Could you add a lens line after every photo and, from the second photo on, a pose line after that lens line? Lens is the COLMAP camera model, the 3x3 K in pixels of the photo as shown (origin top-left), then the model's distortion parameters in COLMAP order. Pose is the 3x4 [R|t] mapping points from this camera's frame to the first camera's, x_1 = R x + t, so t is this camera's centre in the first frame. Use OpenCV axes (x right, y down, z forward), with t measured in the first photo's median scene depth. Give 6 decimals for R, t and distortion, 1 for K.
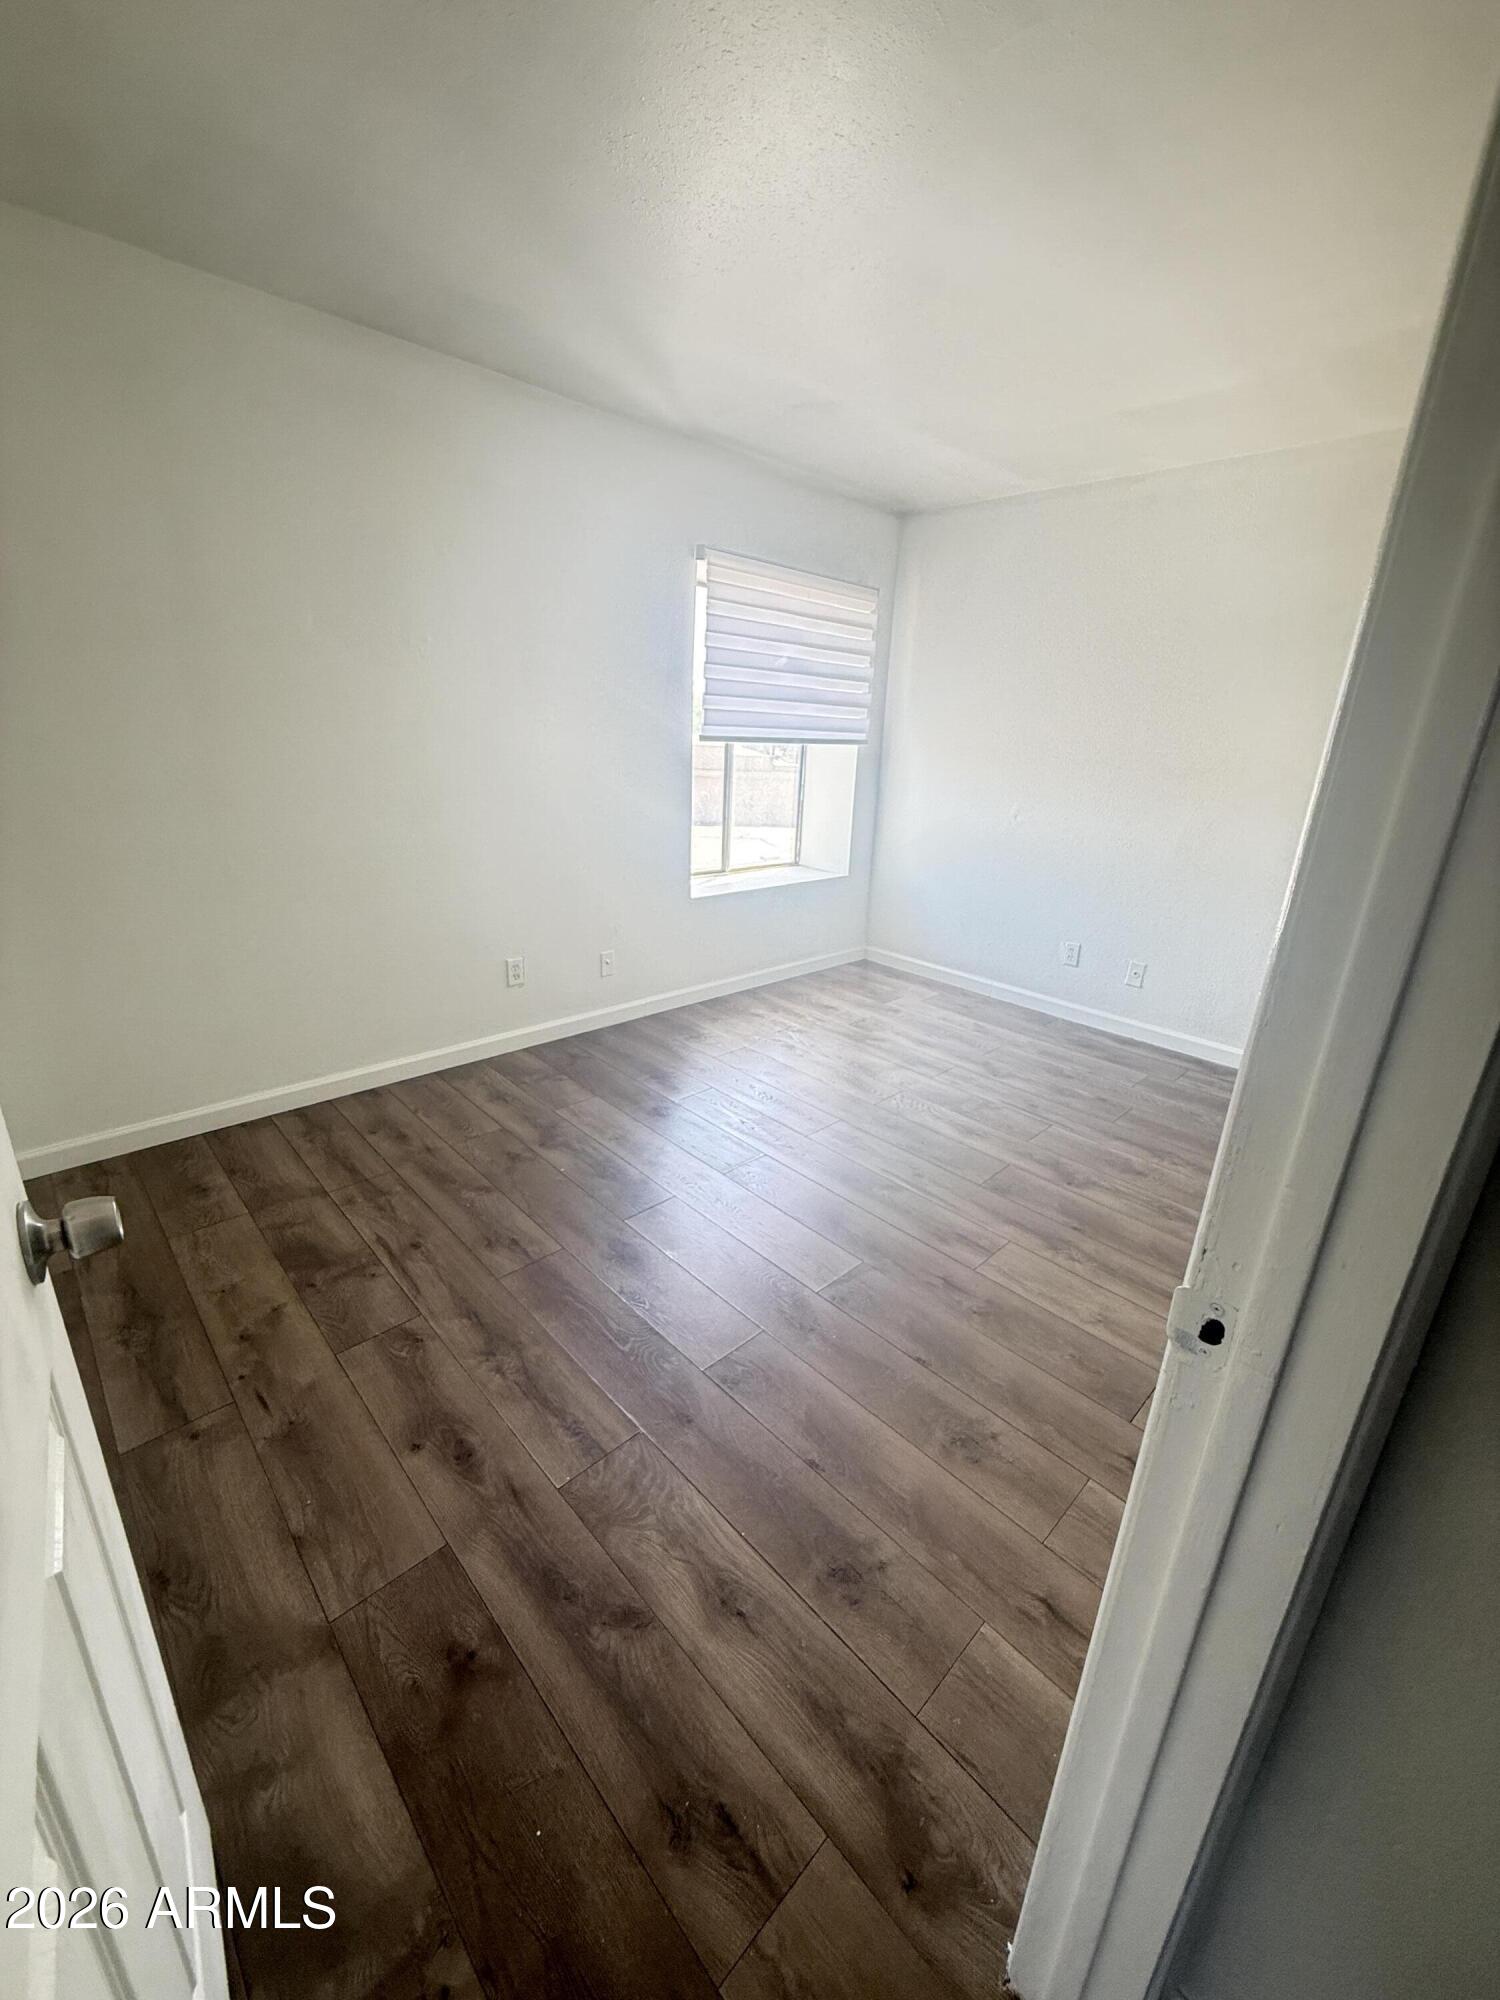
lens RADIAL K [[798.1, 0, 749.2], [0, 798.1, 992.3], [0, 0, 1]] dist [0.000521, 0.000207]
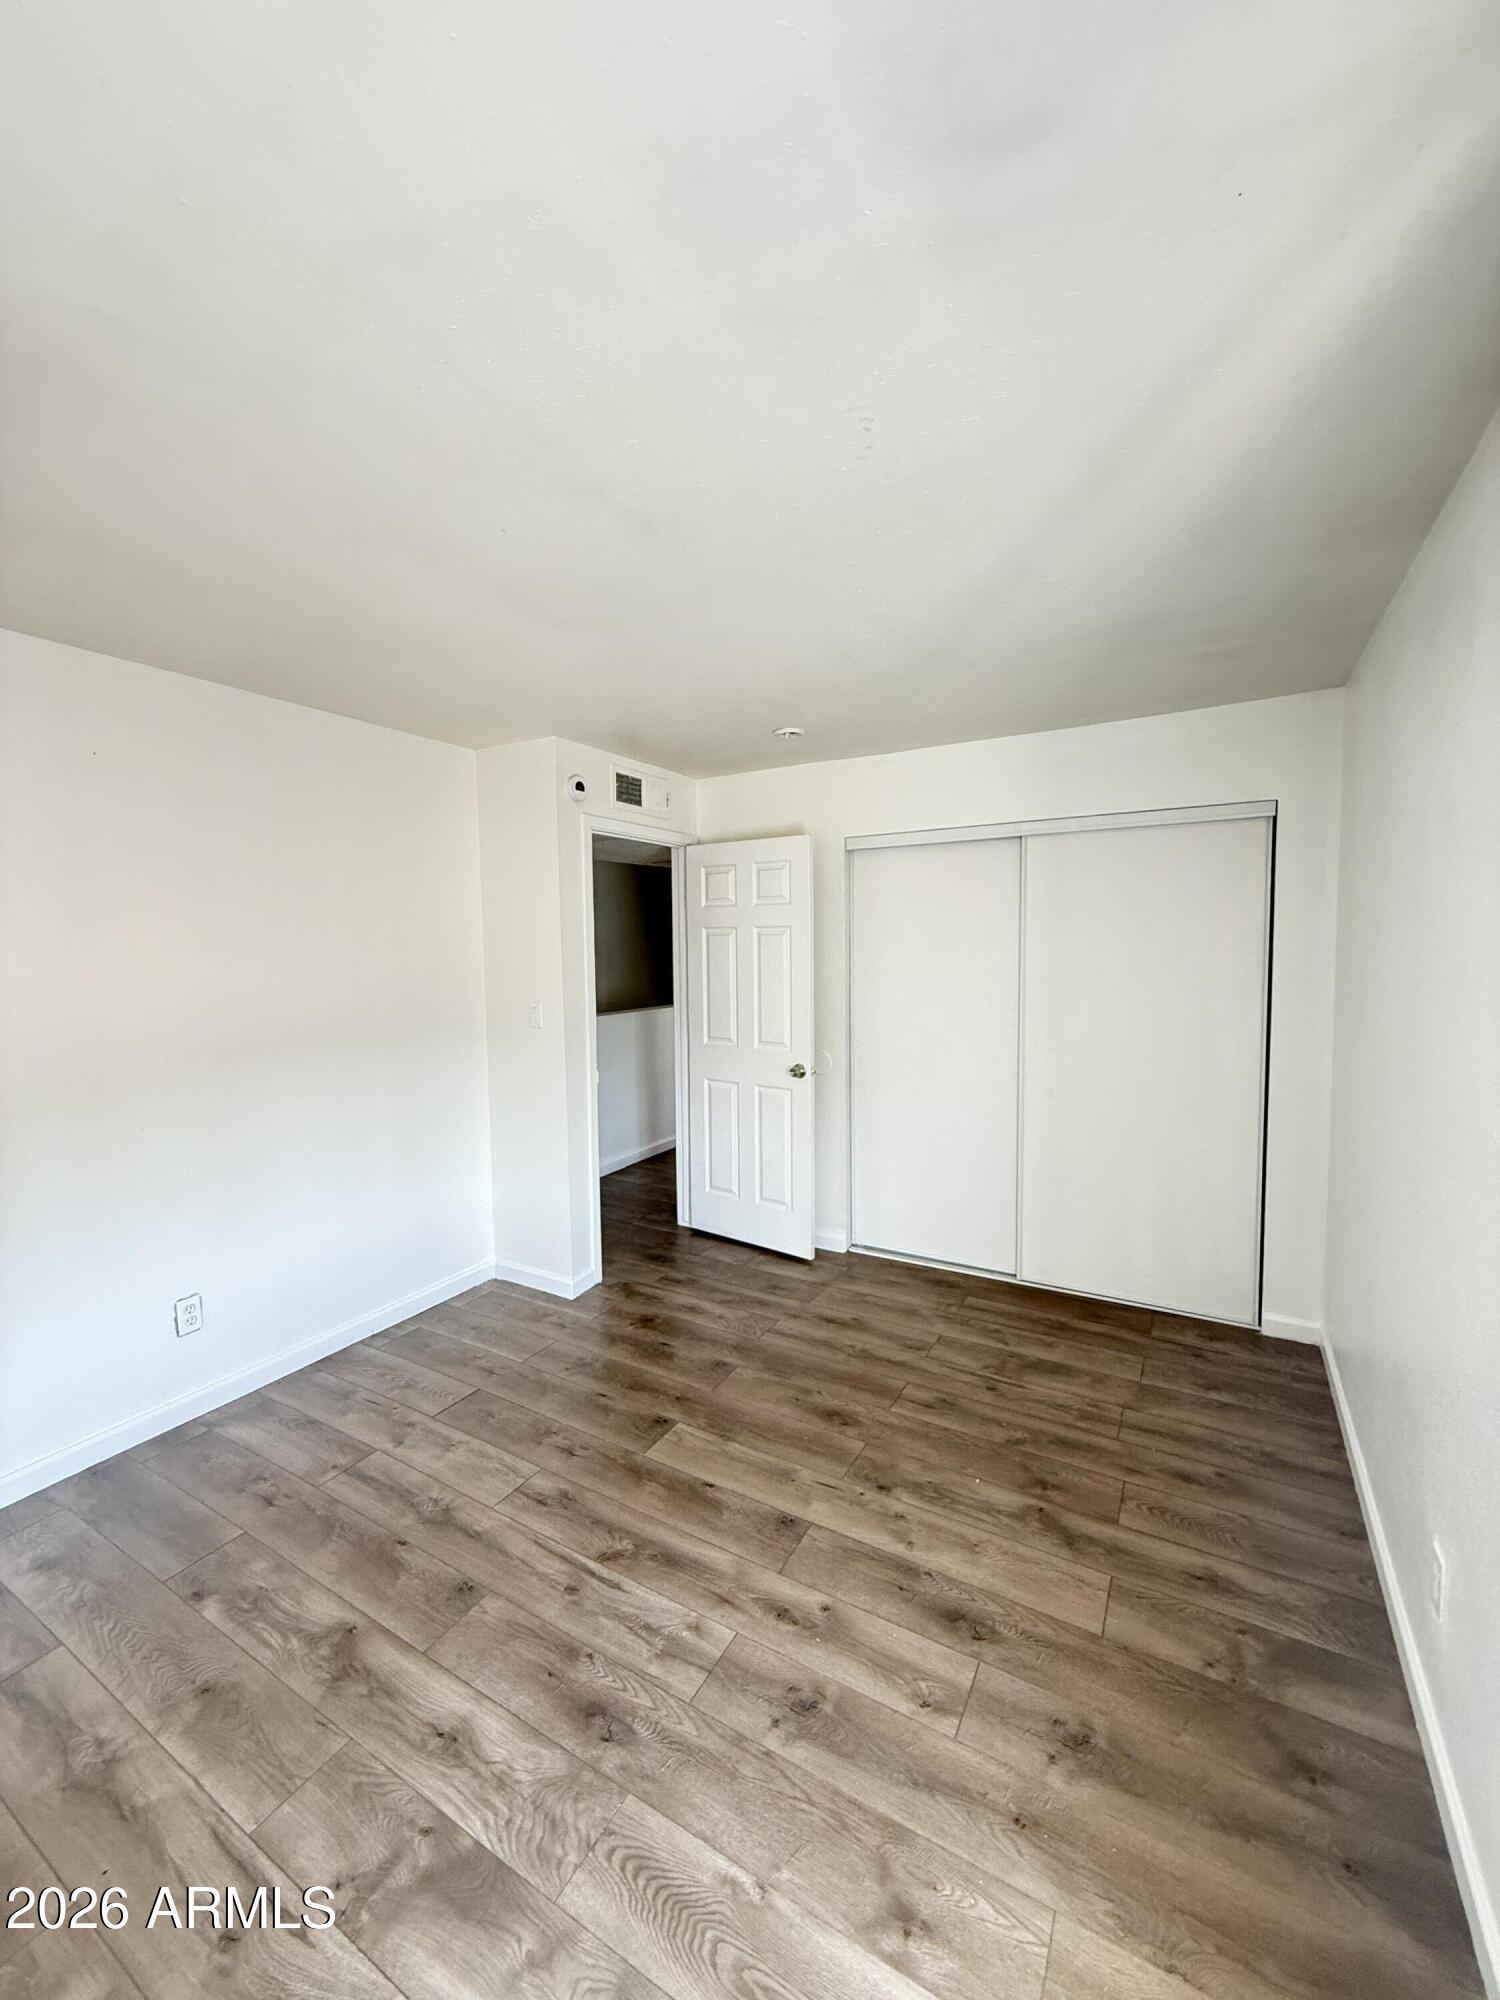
lens RADIAL K [[798.1, 0, 749.2], [0, 798.1, 992.3], [0, 0, 1]] dist [0.000521, 0.000207]
pose [[-0.959652, -0.012854, -0.280896, 0.308432], [-0.119189, 0.923369, 0.364943, -0.659168], [0.254679, 0.383698, -0.887645, 1.708251]]
